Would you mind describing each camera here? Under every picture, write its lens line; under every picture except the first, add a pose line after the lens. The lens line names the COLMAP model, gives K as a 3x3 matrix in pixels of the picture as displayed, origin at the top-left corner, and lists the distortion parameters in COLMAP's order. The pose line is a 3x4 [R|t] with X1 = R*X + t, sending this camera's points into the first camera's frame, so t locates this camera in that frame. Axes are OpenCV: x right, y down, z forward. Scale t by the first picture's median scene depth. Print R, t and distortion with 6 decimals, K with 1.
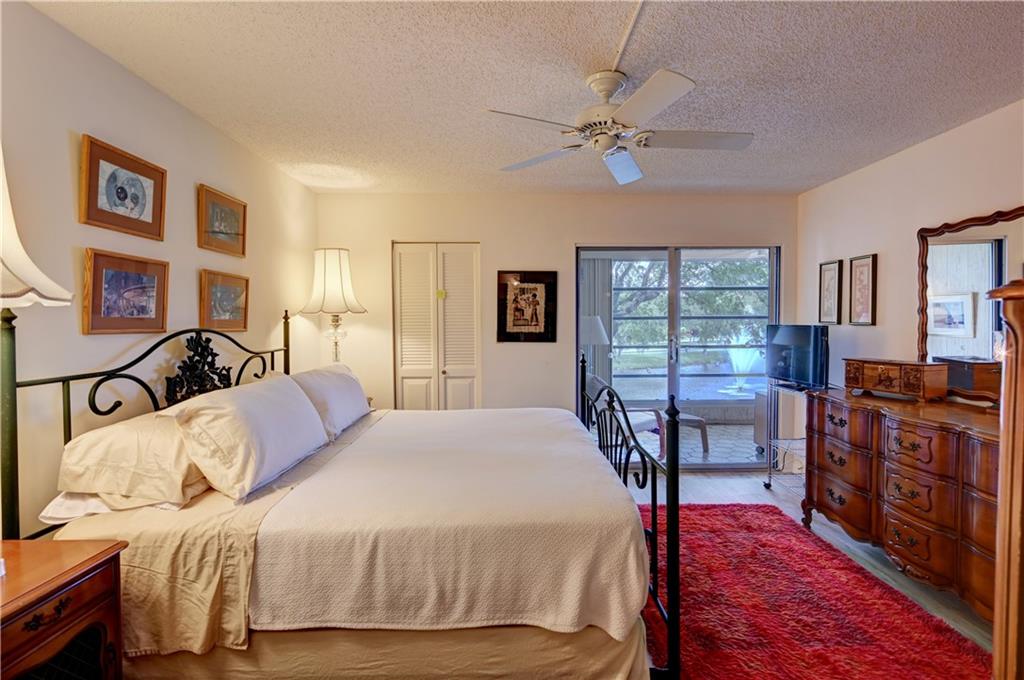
lens RADIAL K [[485.0, 0, 512.0], [0, 485.0, 340.0], [0, 0, 1]] dist [-0.000503, 0.000157]
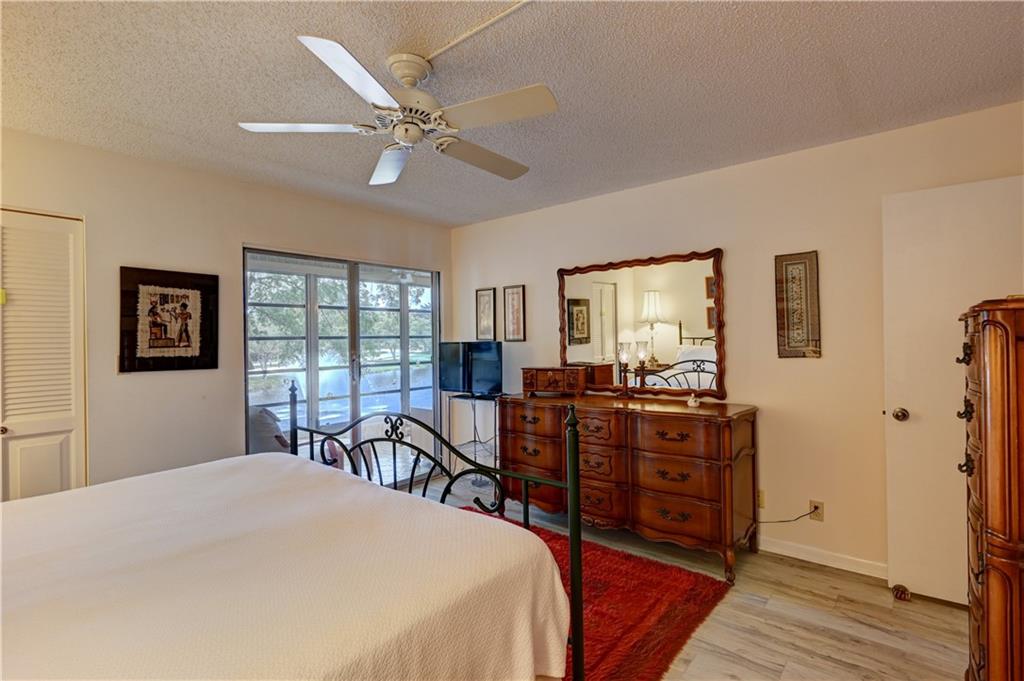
lens RADIAL K [[490.7, 0, 512.0], [0, 490.7, 340.5], [0, 0, 1]] dist [-0.000777, -0.000136]
pose [[0.649761, -0.007782, 0.760099, -0.279672], [0.042305, 0.998768, -0.025939, 0.000081], [-0.758960, 0.049010, 0.649290, 0.222001]]
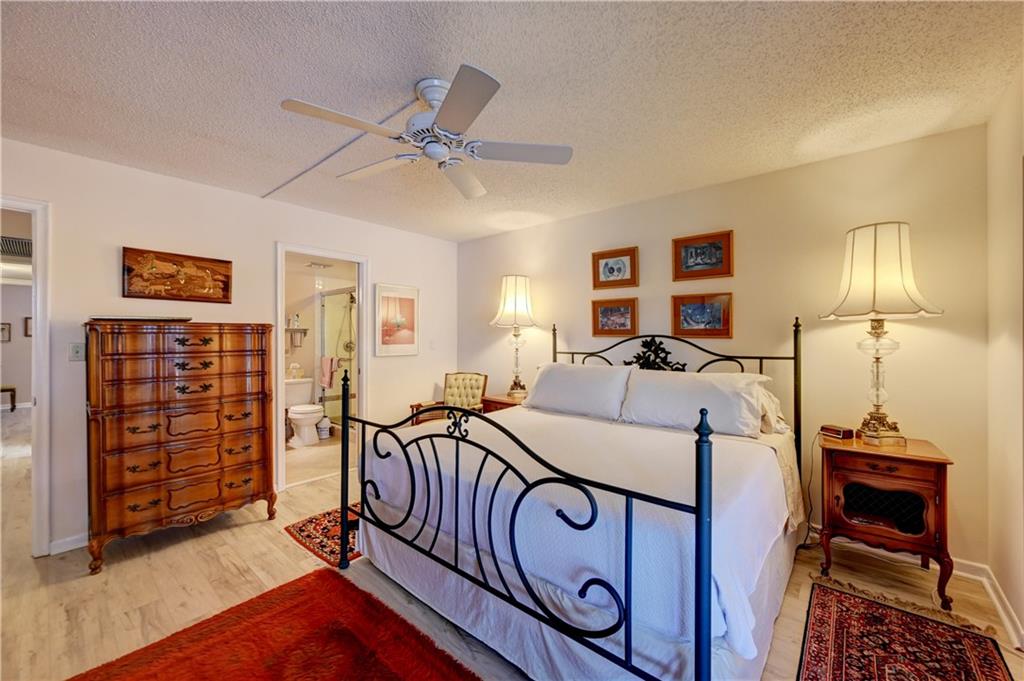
lens RADIAL K [[404.6, 0, 514.1], [0, 404.6, 337.2], [0, 0, 1]] dist [0.000367, -0.000067]
pose [[-0.658980, 0.004551, -0.752147, 0.555286], [-0.027774, 0.999152, 0.030379, -0.037282], [0.751647, 0.040910, -0.658295, 1.290448]]
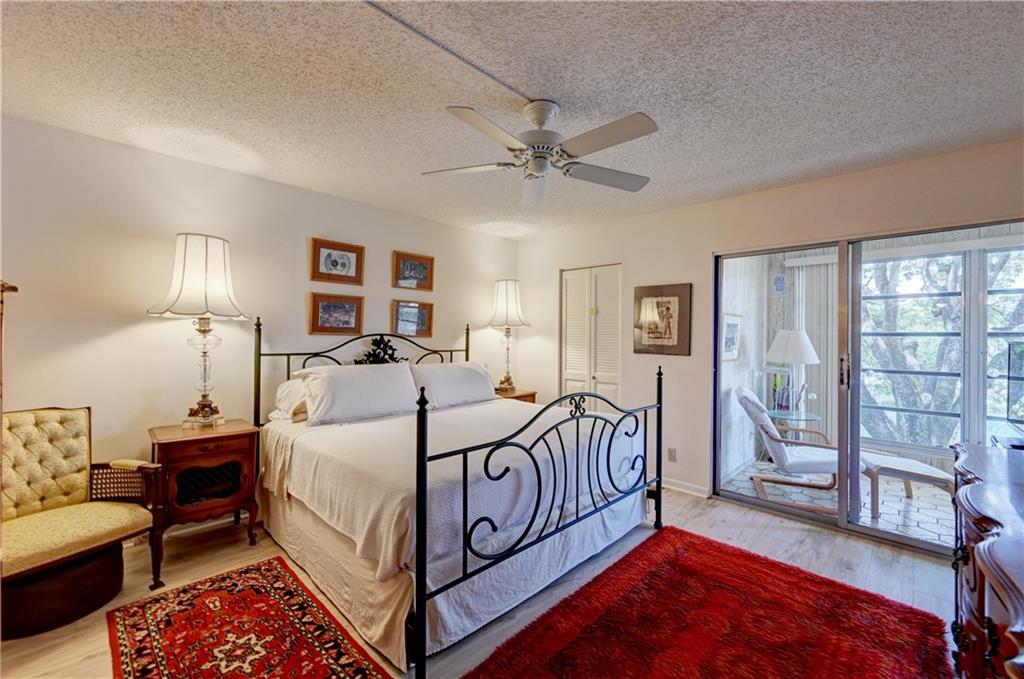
lens RADIAL K [[414.8, 0, 515.4], [0, 414.8, 340.2], [0, 0, 1]] dist [-0.001134, 0.000234]
pose [[0.711971, 0.017096, -0.702000, 0.620875], [-0.042927, 0.998894, -0.019210, 0.006026], [0.700895, 0.043812, 0.711918, 0.233609]]
